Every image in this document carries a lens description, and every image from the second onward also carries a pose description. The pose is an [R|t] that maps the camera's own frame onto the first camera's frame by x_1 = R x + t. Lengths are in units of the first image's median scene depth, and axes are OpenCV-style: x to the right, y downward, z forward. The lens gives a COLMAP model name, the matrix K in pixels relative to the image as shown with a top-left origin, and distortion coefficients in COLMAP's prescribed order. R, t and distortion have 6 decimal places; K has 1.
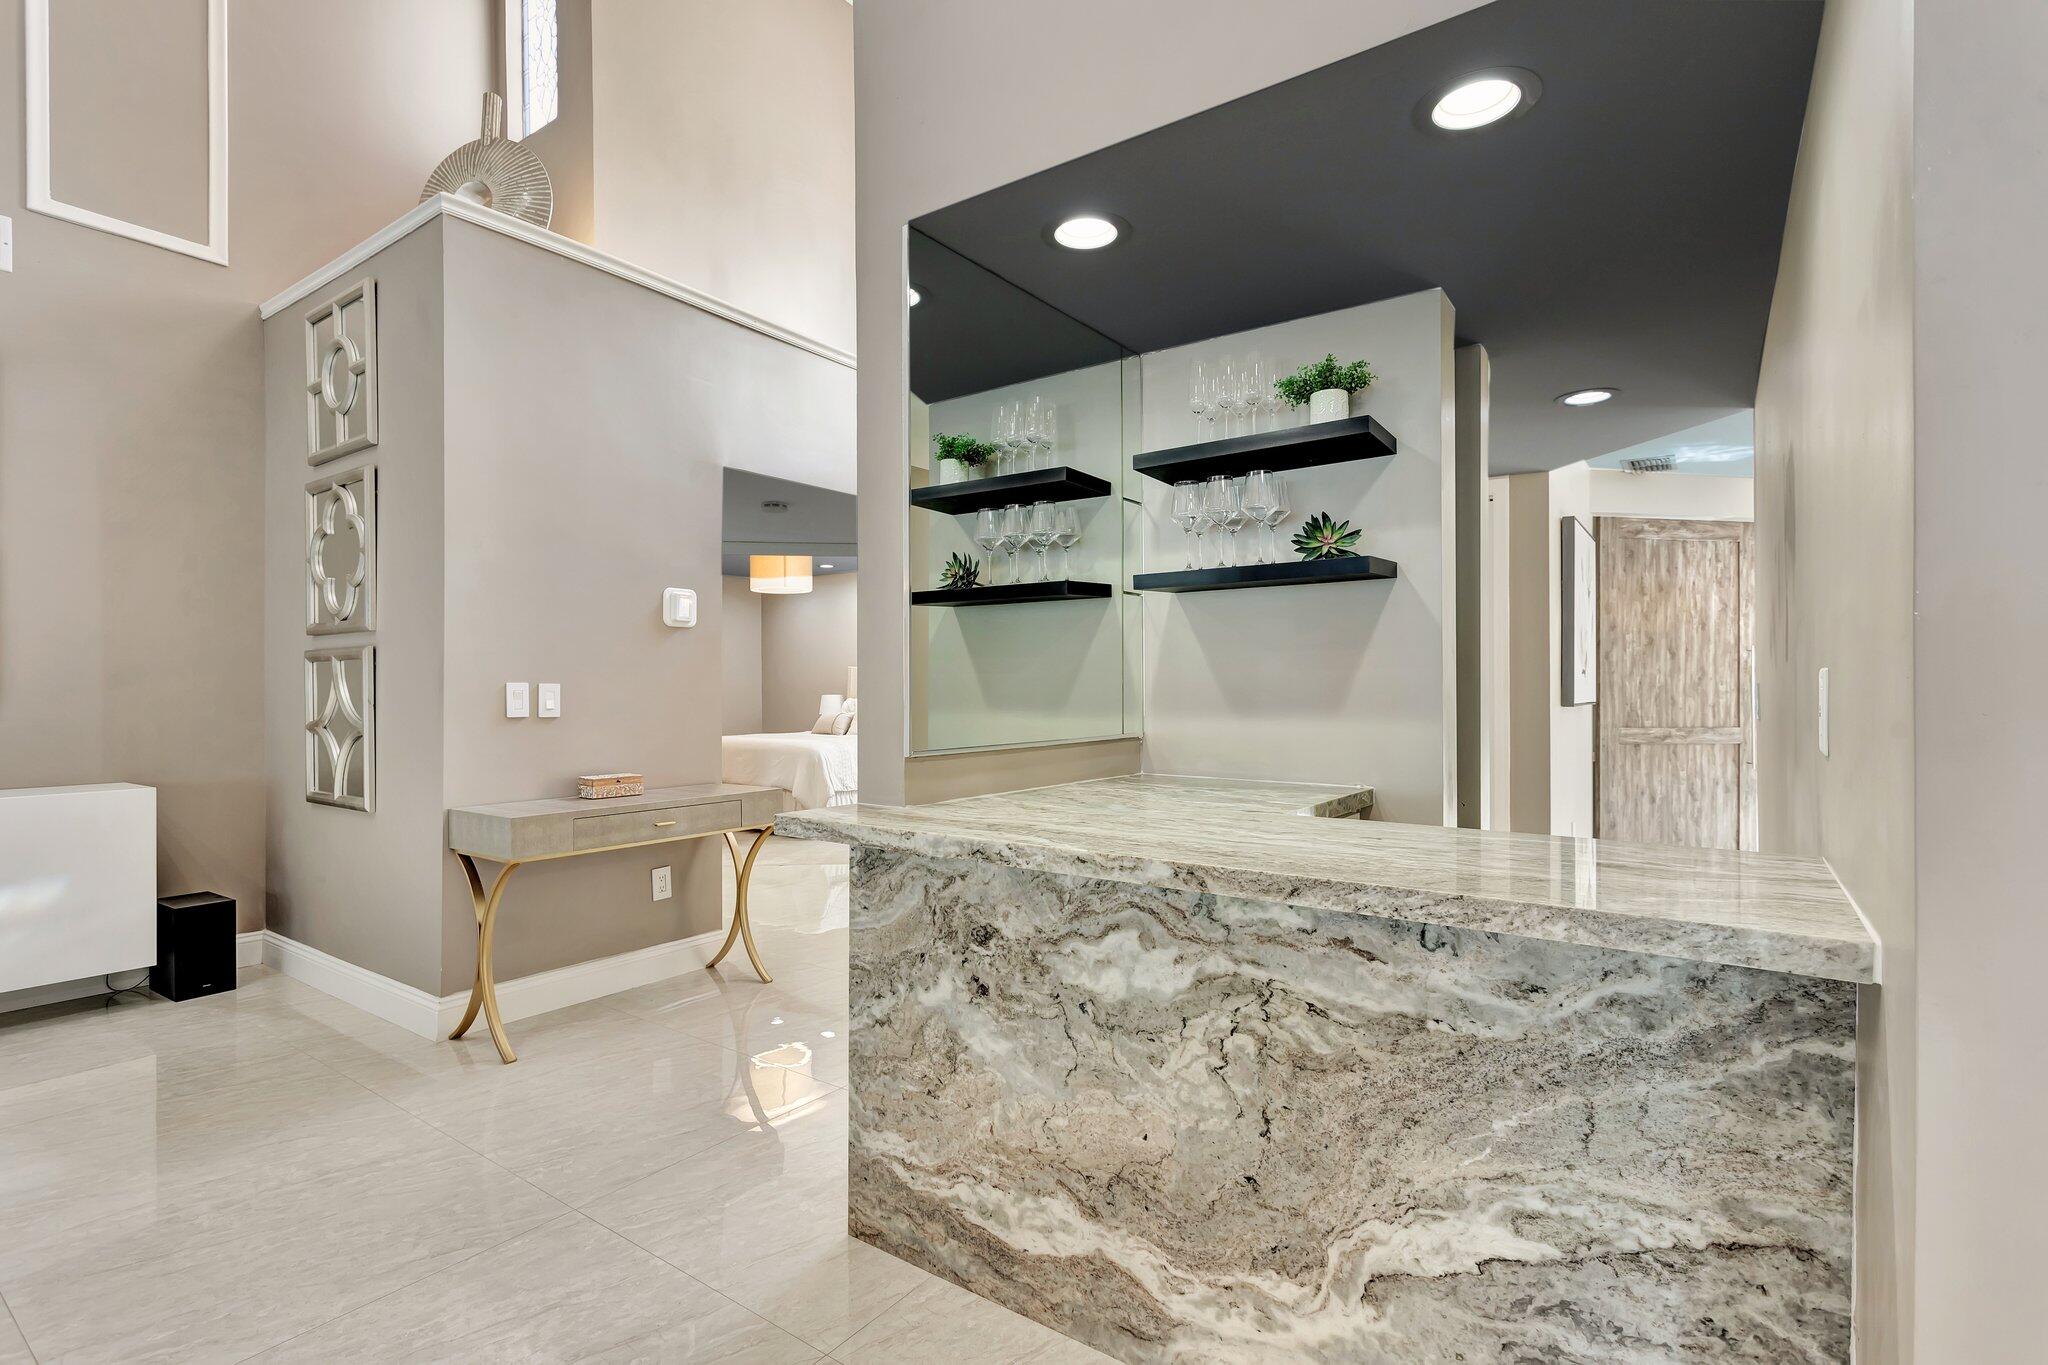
lens RADIAL K [[969.8, 0, 1028.4], [0, 969.8, 685.5], [0, 0, 1]] dist [-0.002012, 0.000818]
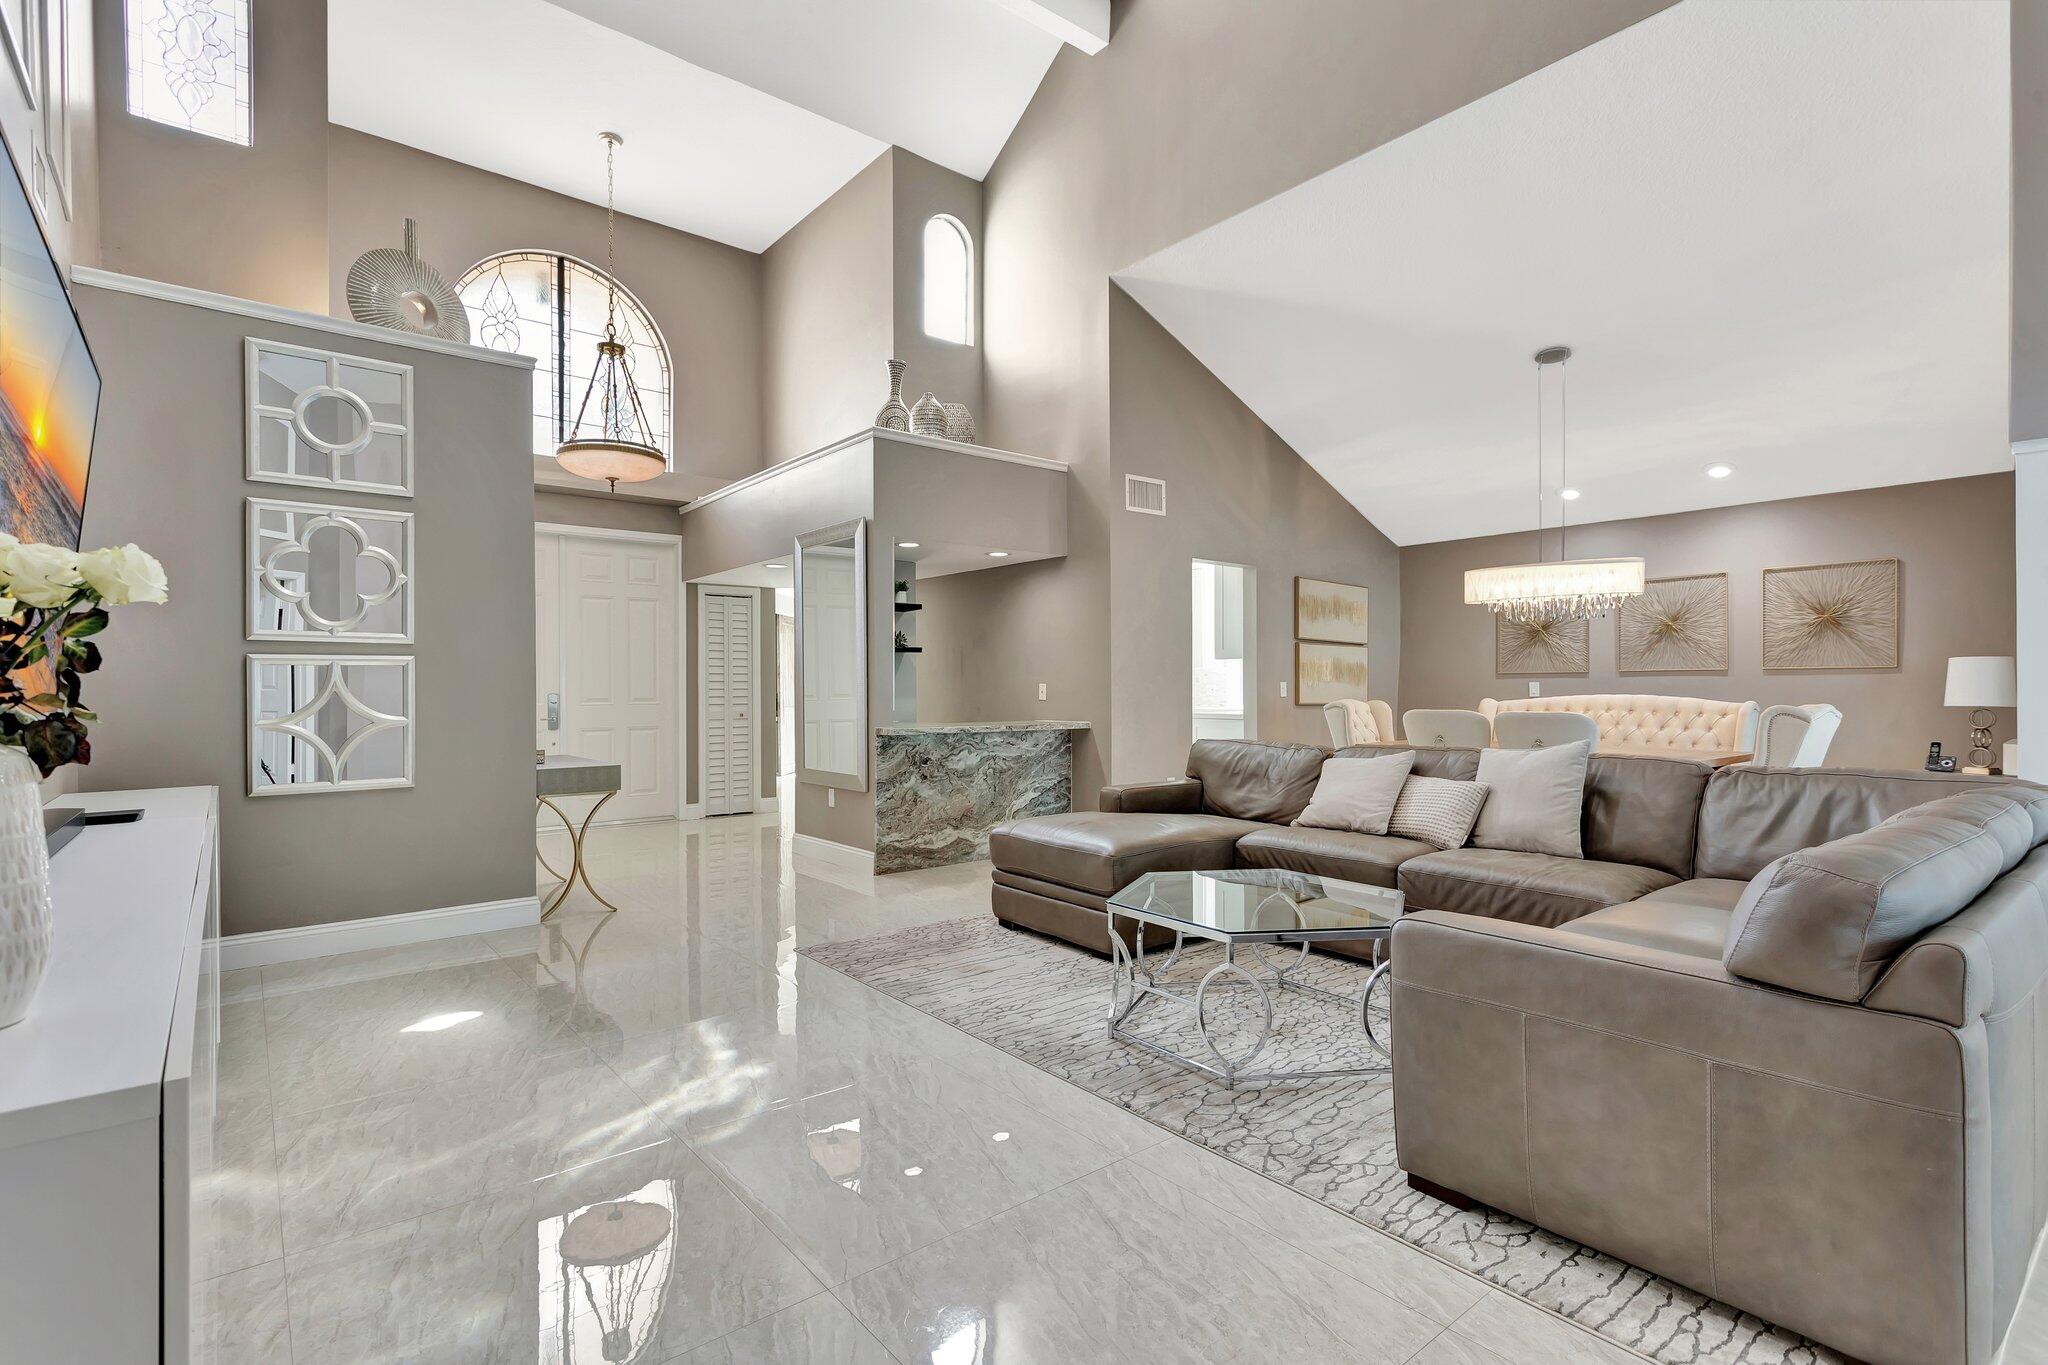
lens RADIAL K [[969.8, 0, 1016.6], [0, 969.8, 685.6], [0, 0, 1]] dist [-0.002012, 0.000818]
pose [[0.261999, 0.003548, 0.965062, -3.193655], [0.003659, 0.999982, -0.004669, 0.011563], [-0.965061, 0.004754, 0.261981, -0.190755]]
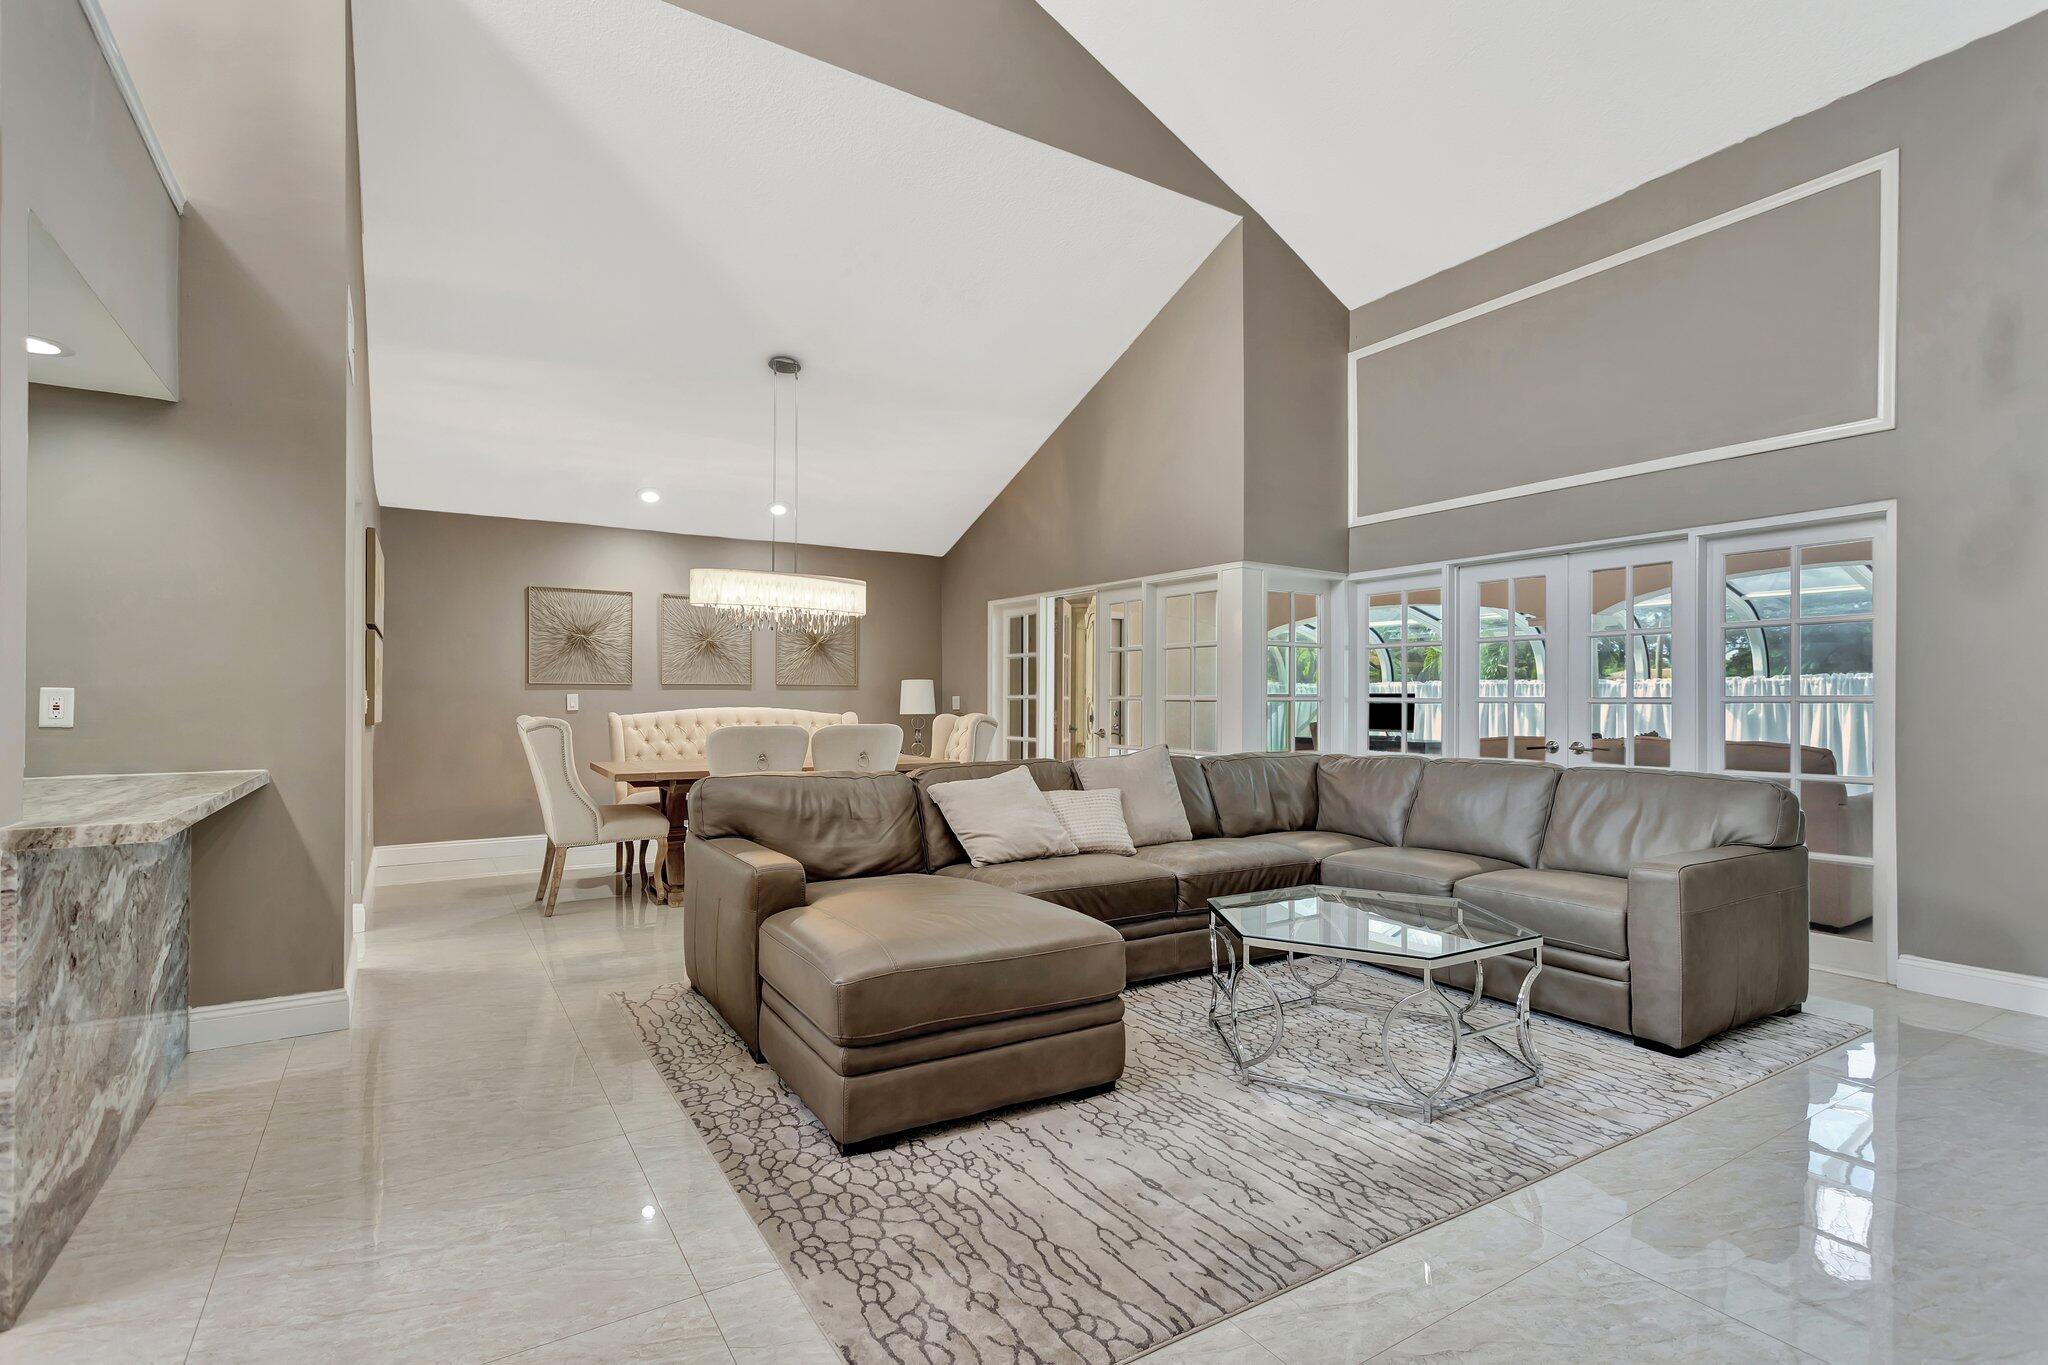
lens RADIAL K [[969.8, 0, 1022.3], [0, 969.8, 690.1], [0, 0, 1]] dist [-0.002012, 0.000818]
pose [[-0.927193, 0.003346, 0.374570, -1.505167], [-0.000048, 0.999959, -0.009051, 0.006034], [-0.374585, -0.008410, -0.927155, 1.617130]]
